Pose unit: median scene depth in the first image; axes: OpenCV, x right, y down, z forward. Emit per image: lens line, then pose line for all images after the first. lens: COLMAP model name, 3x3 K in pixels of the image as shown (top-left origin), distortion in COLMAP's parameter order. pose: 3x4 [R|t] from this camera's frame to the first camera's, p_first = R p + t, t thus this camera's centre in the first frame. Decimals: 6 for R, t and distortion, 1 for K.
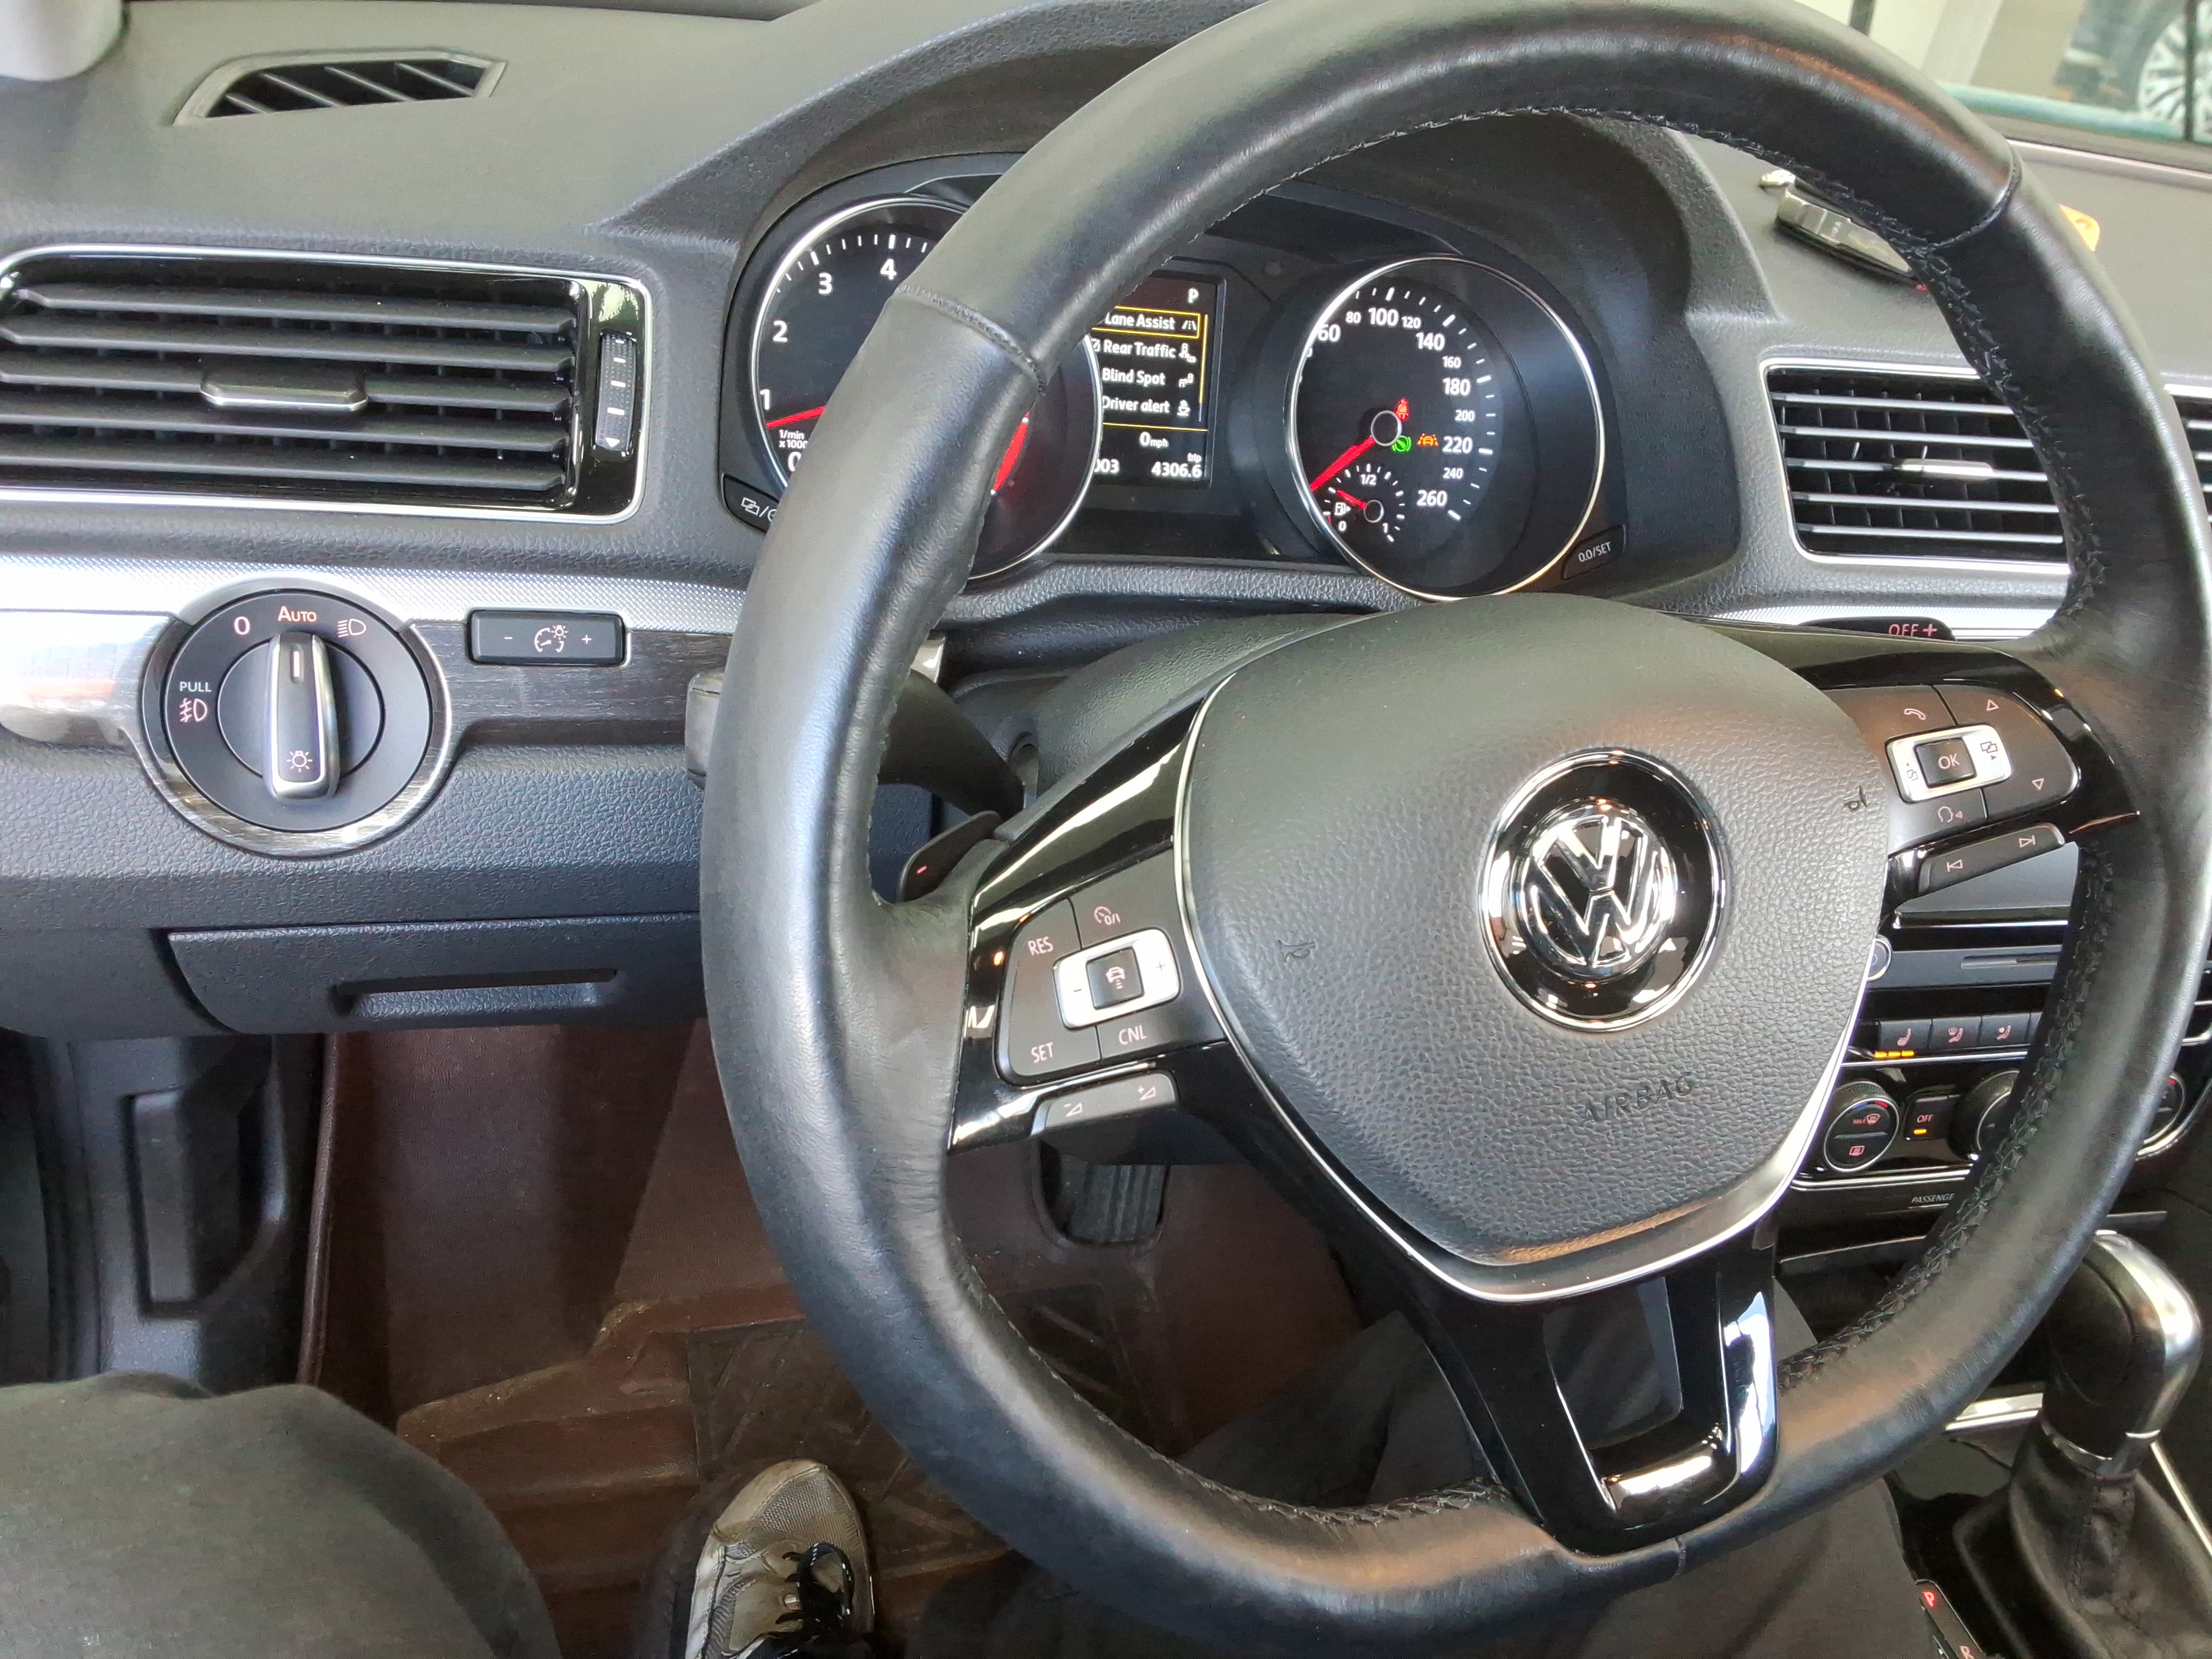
lens RADIAL K [[1794.5, 0, 1105.9], [0, 1794.5, 833.1], [0, 0, 1]] dist [0.008071, 0.001929]
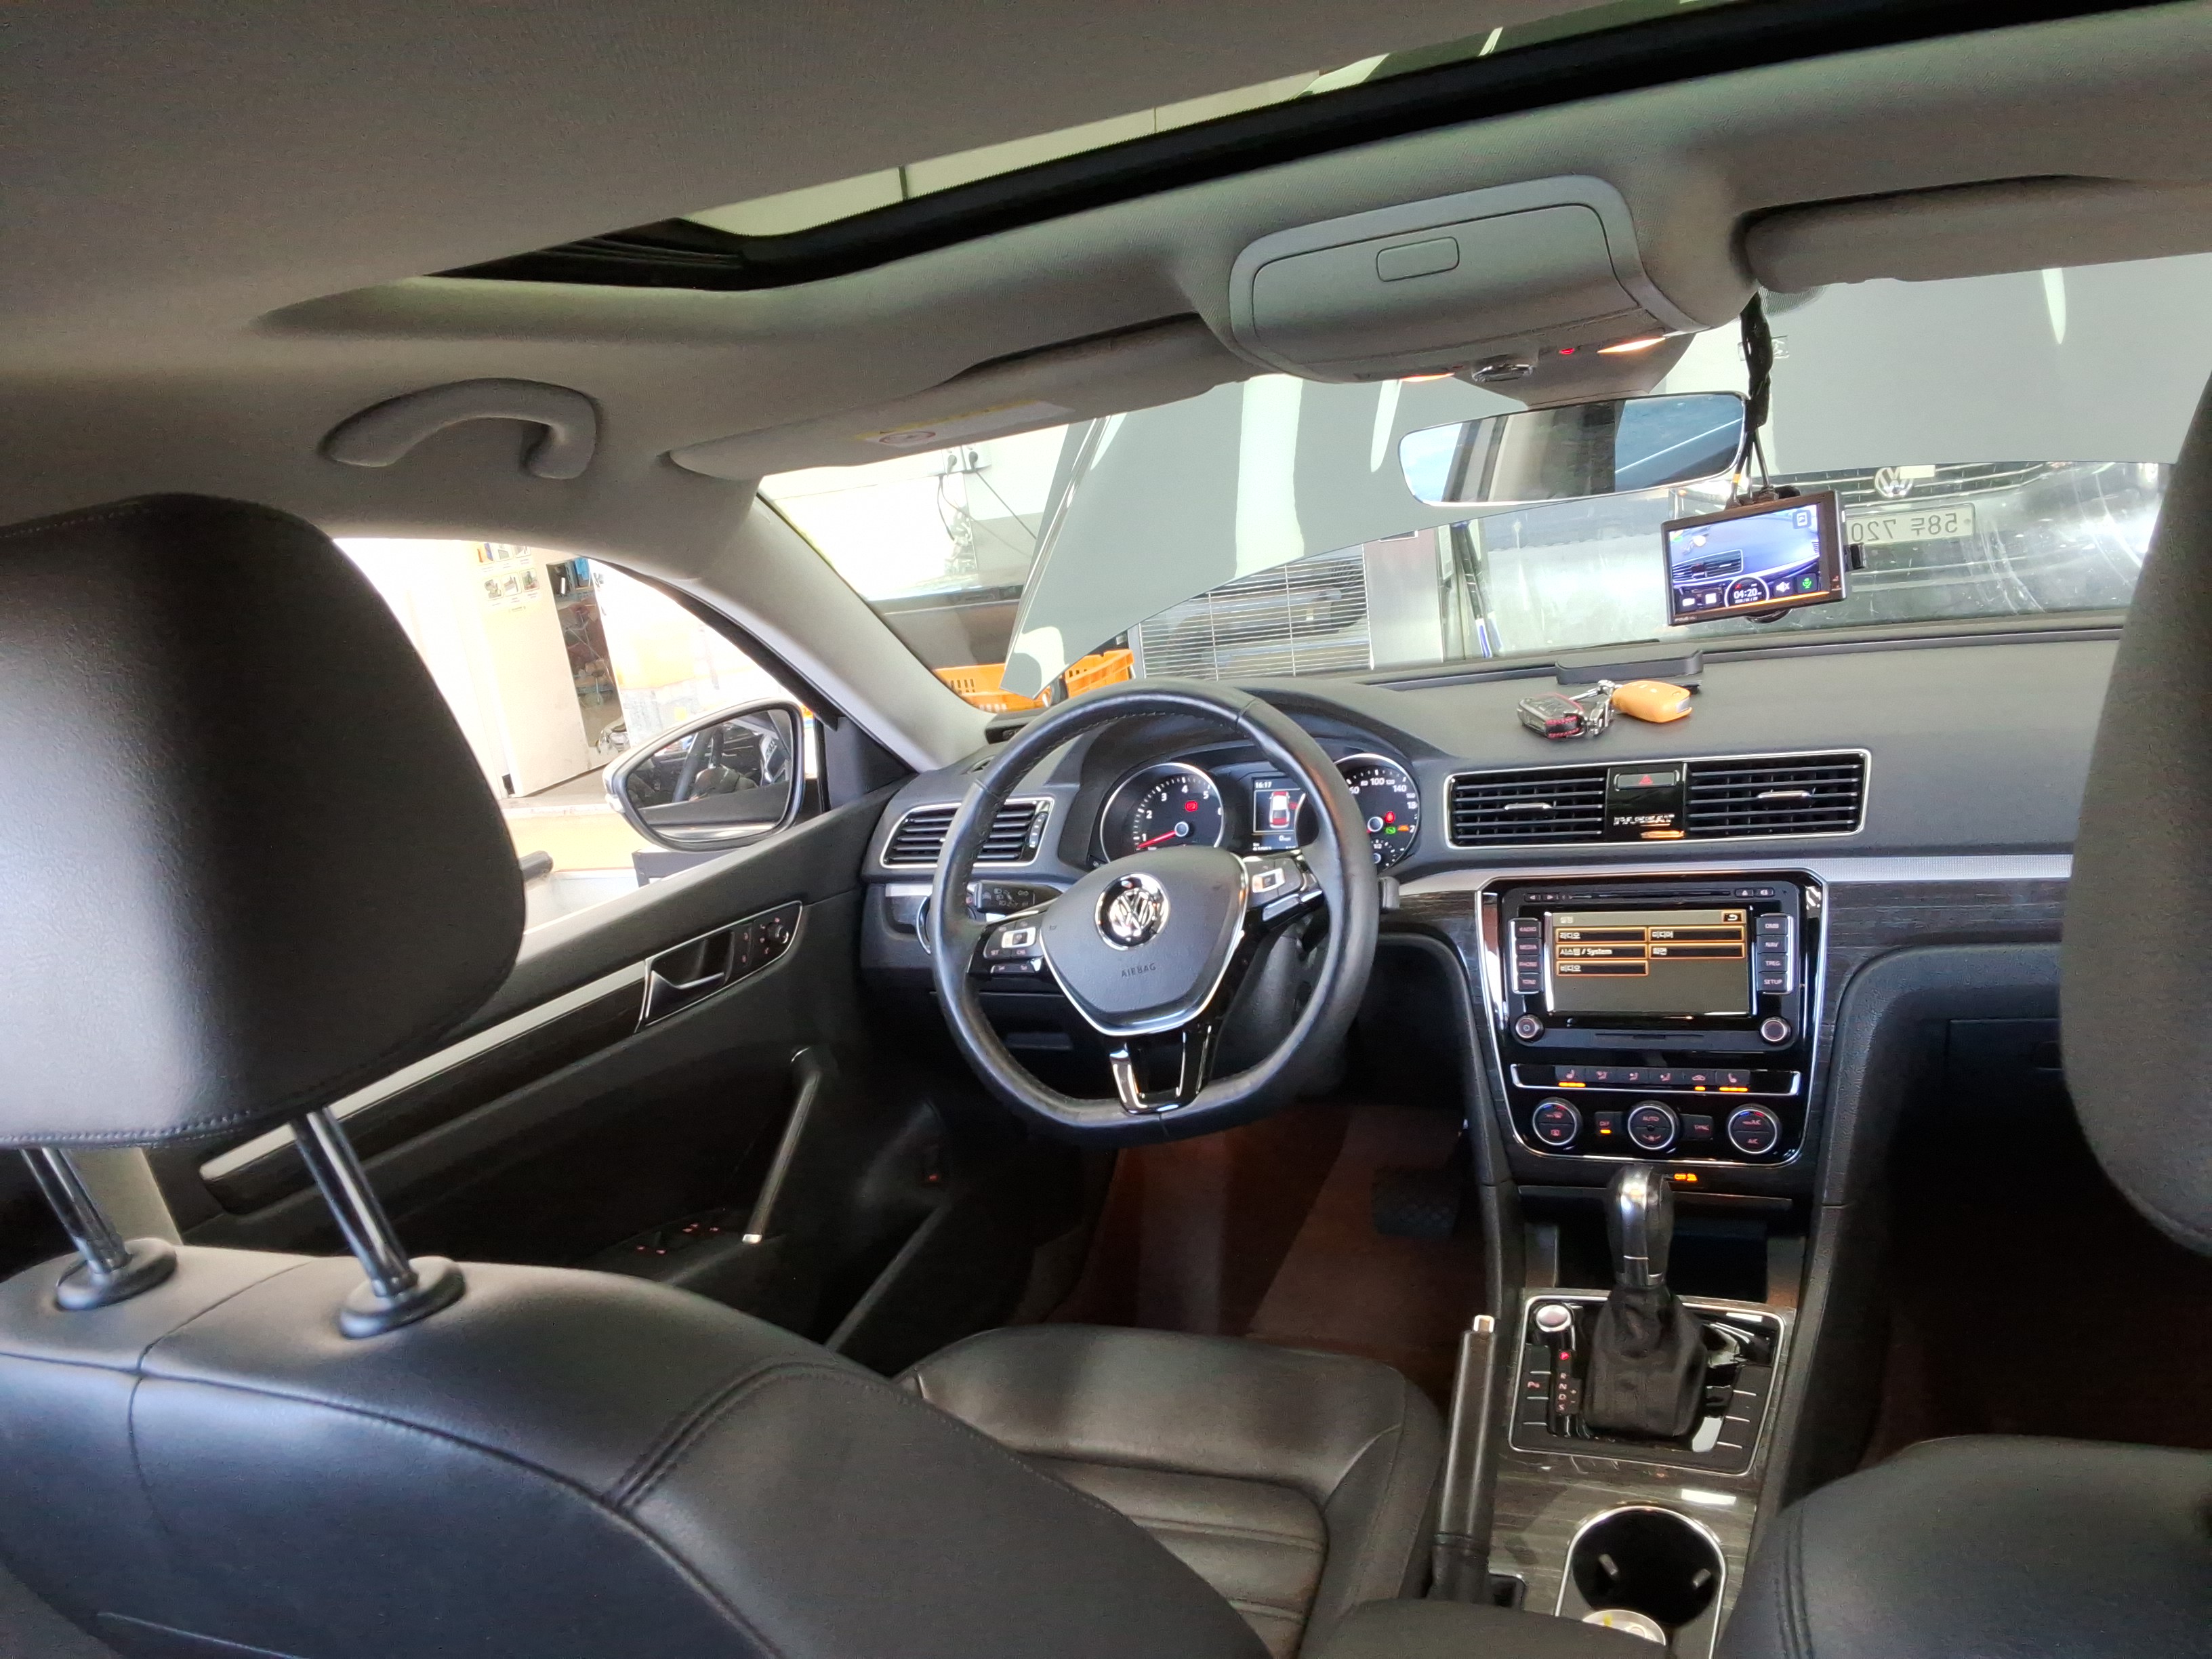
lens RADIAL K [[1794.5, 0, 1106.3], [0, 1794.5, 829.0], [0, 0, 1]] dist [0.008071, 0.001929]
pose [[0.701871, -0.124544, -0.701331, 1.569700], [-0.126244, 0.947258, -0.294558, 0.527590], [0.701027, 0.295281, 0.649130, -0.802240]]
